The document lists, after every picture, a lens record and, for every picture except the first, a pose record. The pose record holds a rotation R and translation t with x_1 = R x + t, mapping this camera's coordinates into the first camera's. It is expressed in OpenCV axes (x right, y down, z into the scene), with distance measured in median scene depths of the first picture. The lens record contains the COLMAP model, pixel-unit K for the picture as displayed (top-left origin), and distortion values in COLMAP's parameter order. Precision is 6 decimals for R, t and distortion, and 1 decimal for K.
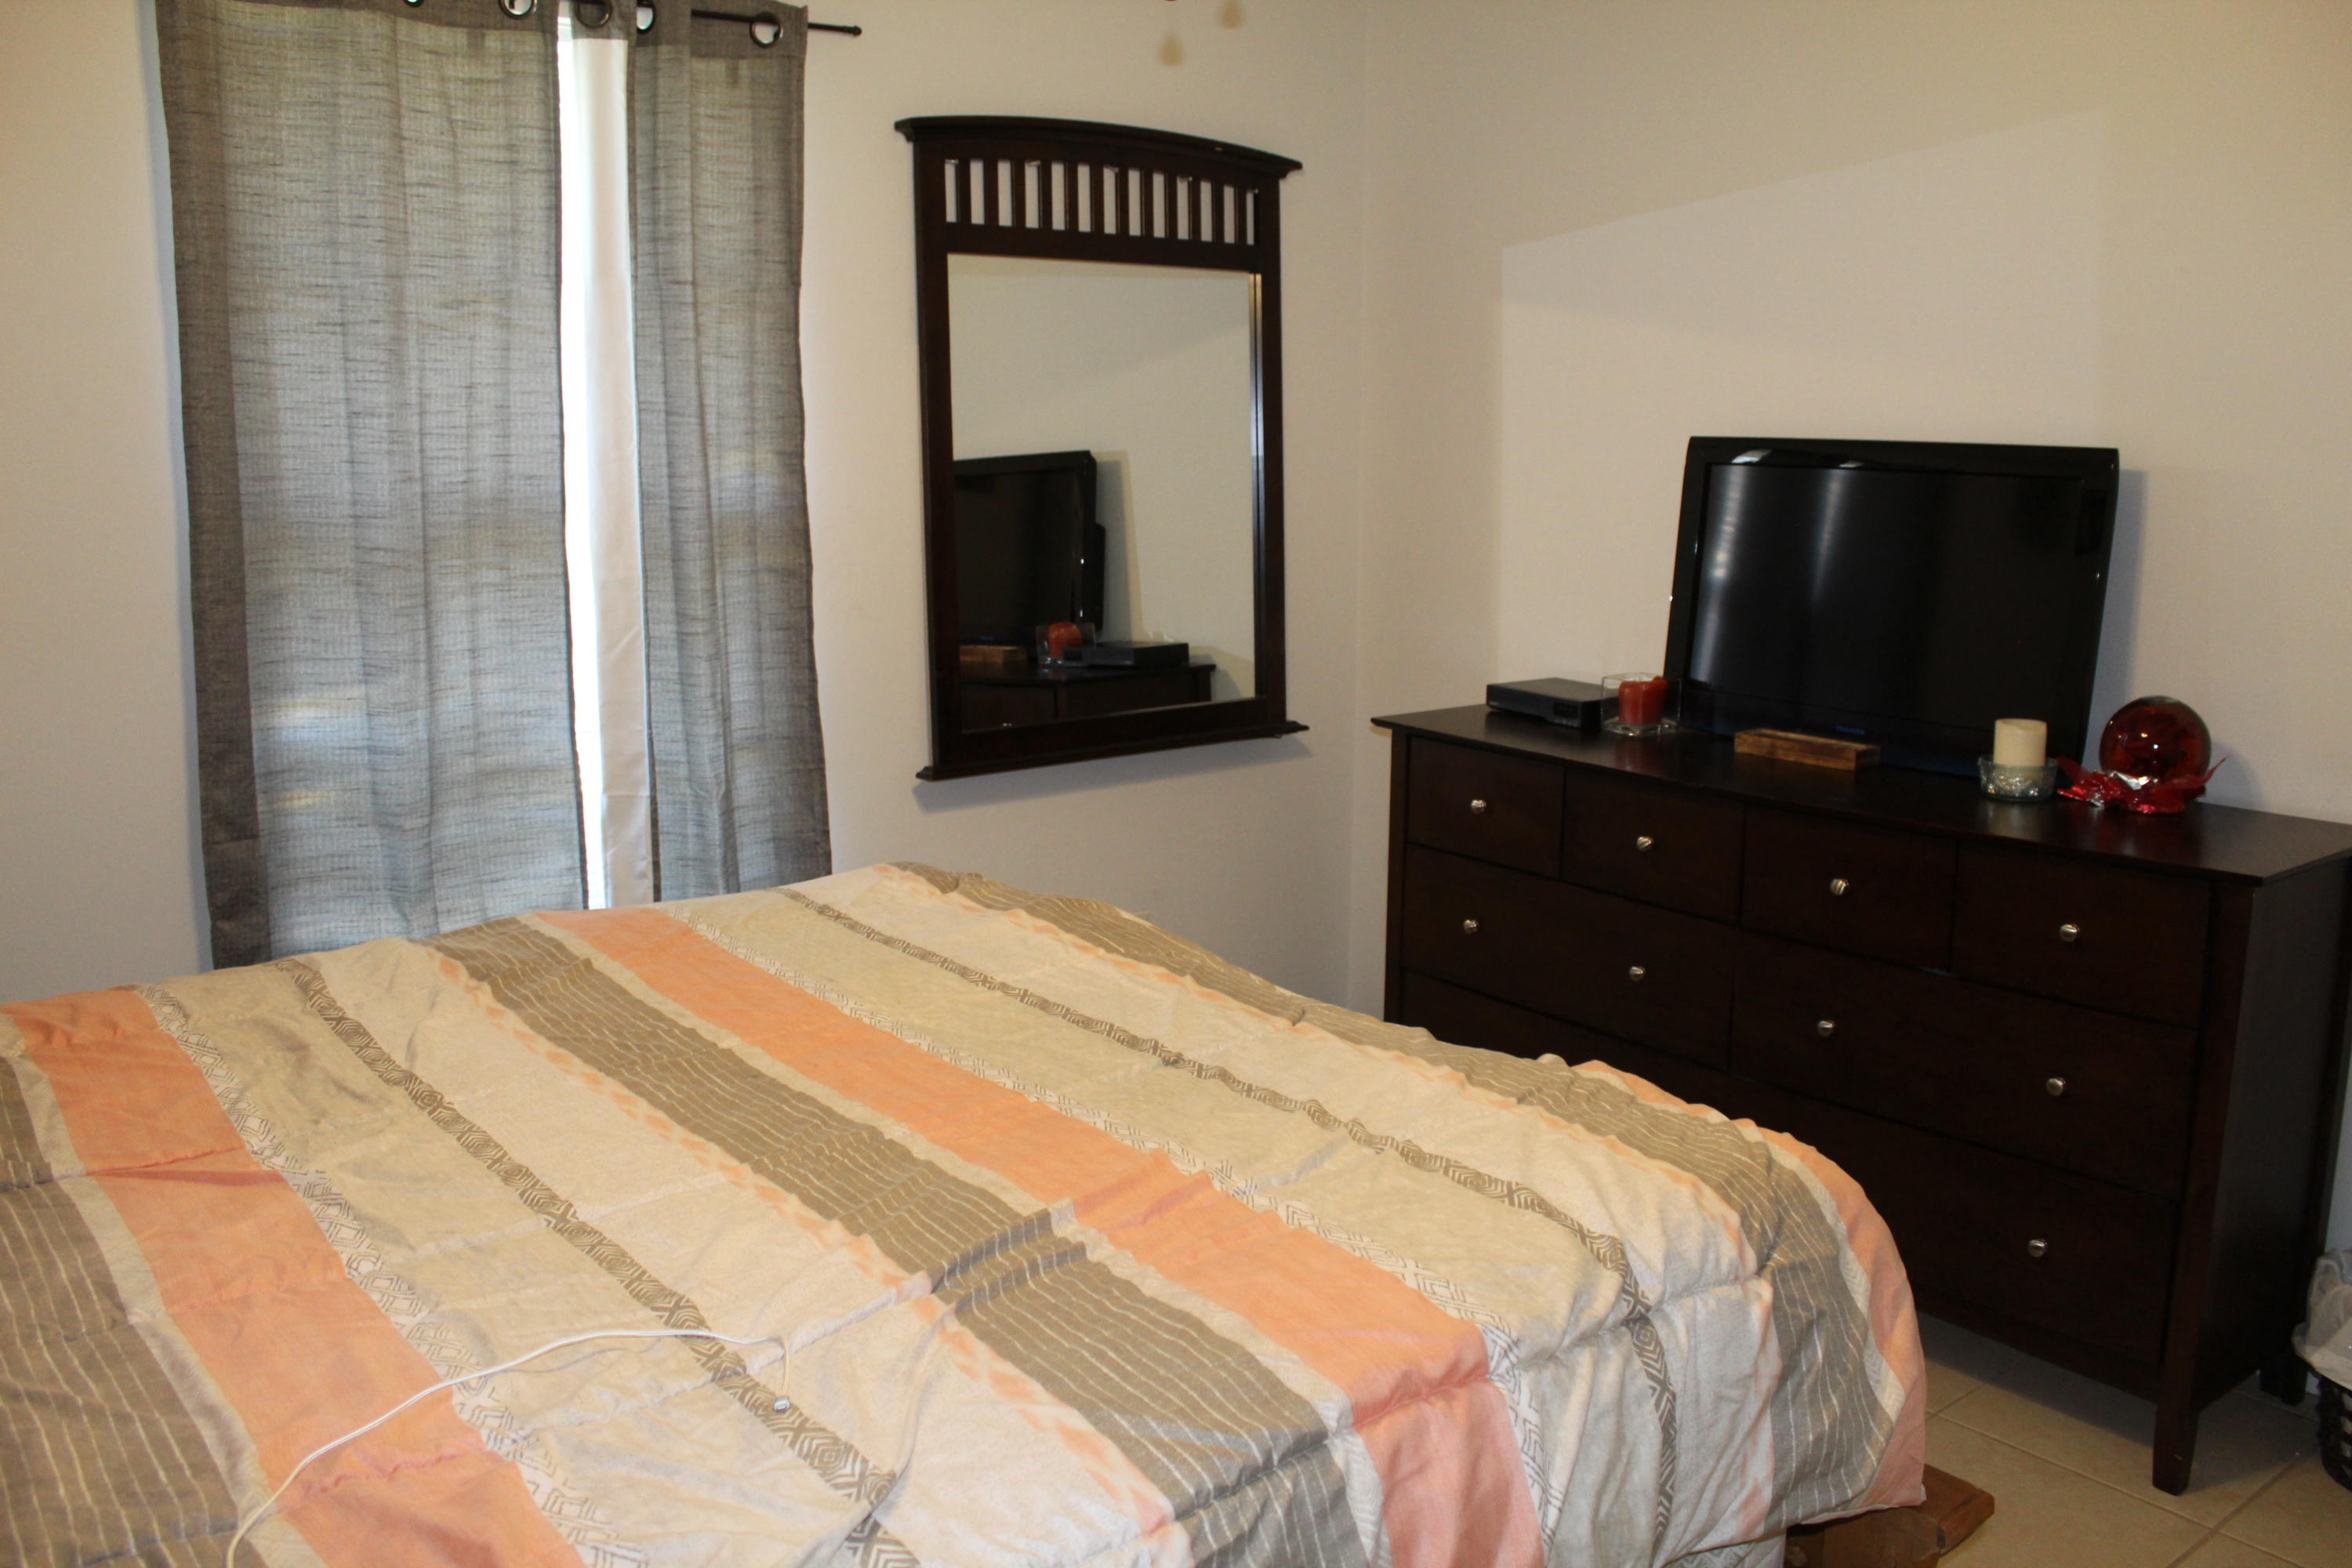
lens RADIAL K [[1949.8, 0, 1176.0], [0, 1949.8, 784.0], [0, 0, 1]] dist [-0.171986, 0.155095]
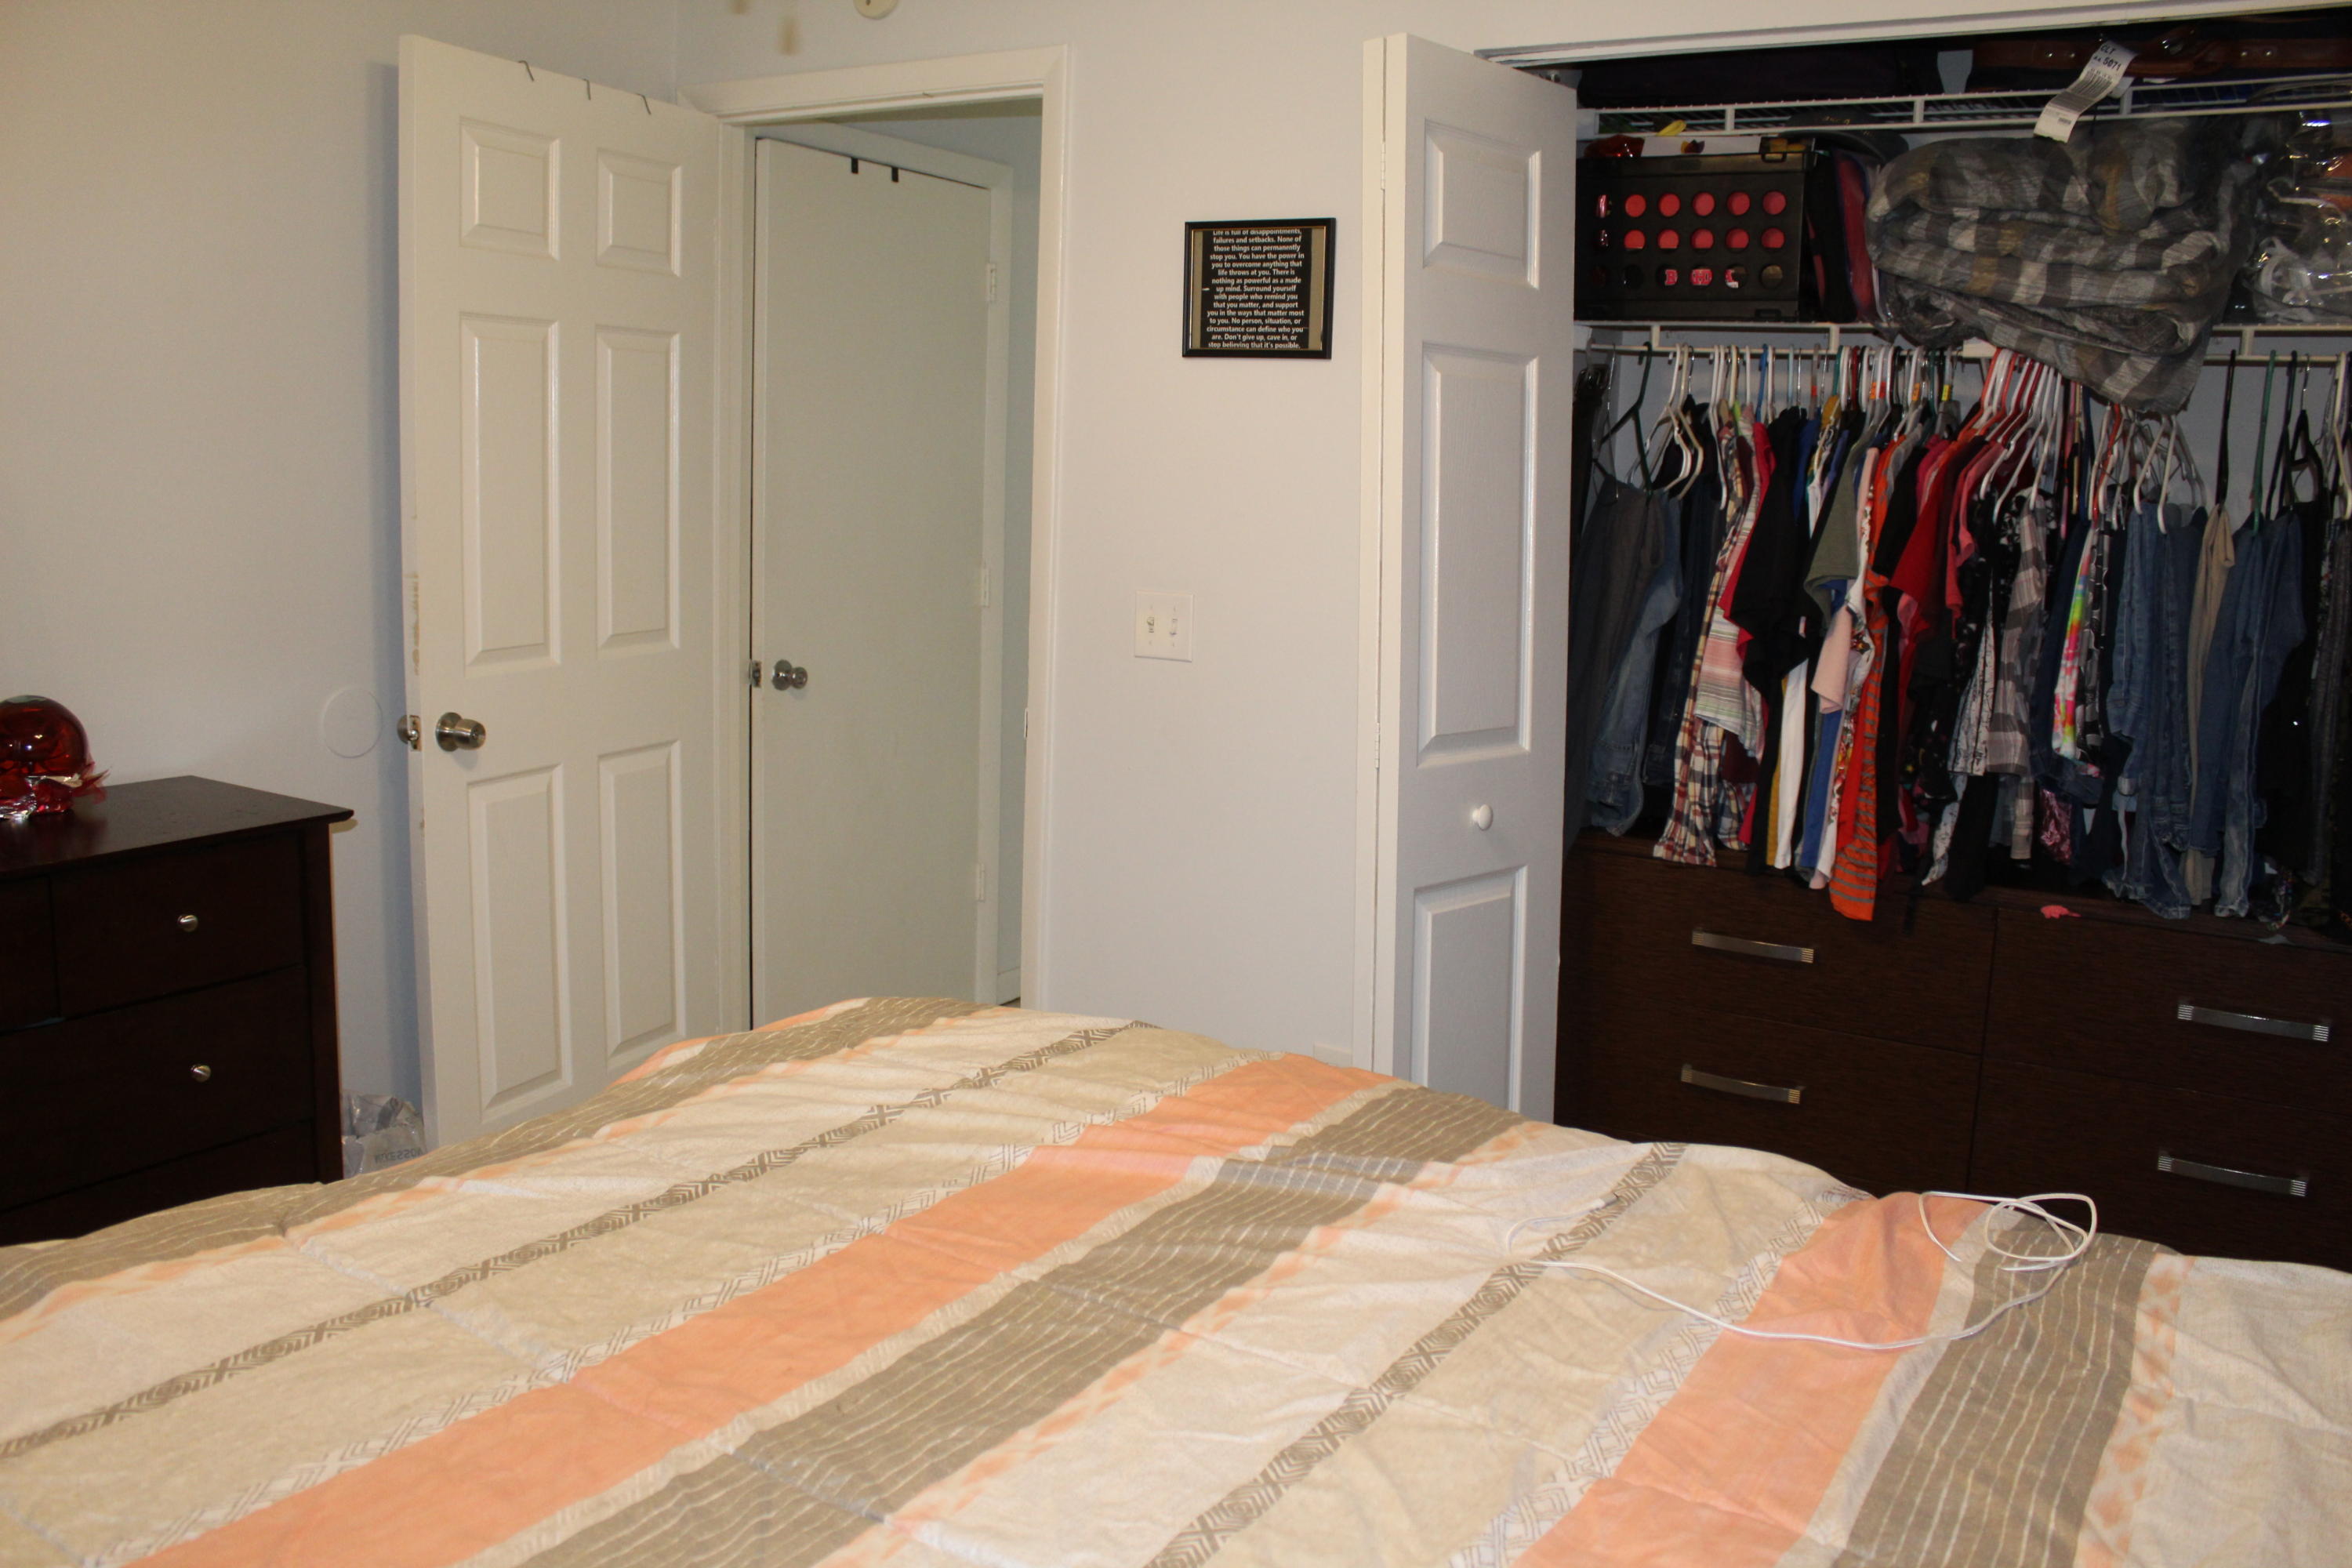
lens RADIAL K [[1949.8, 0, 1176.0], [0, 1949.8, 784.0], [0, 0, 1]] dist [-0.171986, 0.155095]
pose [[-0.322361, -0.165857, 0.931974, -0.690753], [0.139908, 0.965371, 0.220193, -0.157661], [-0.936221, 0.201372, -0.287993, 0.840859]]
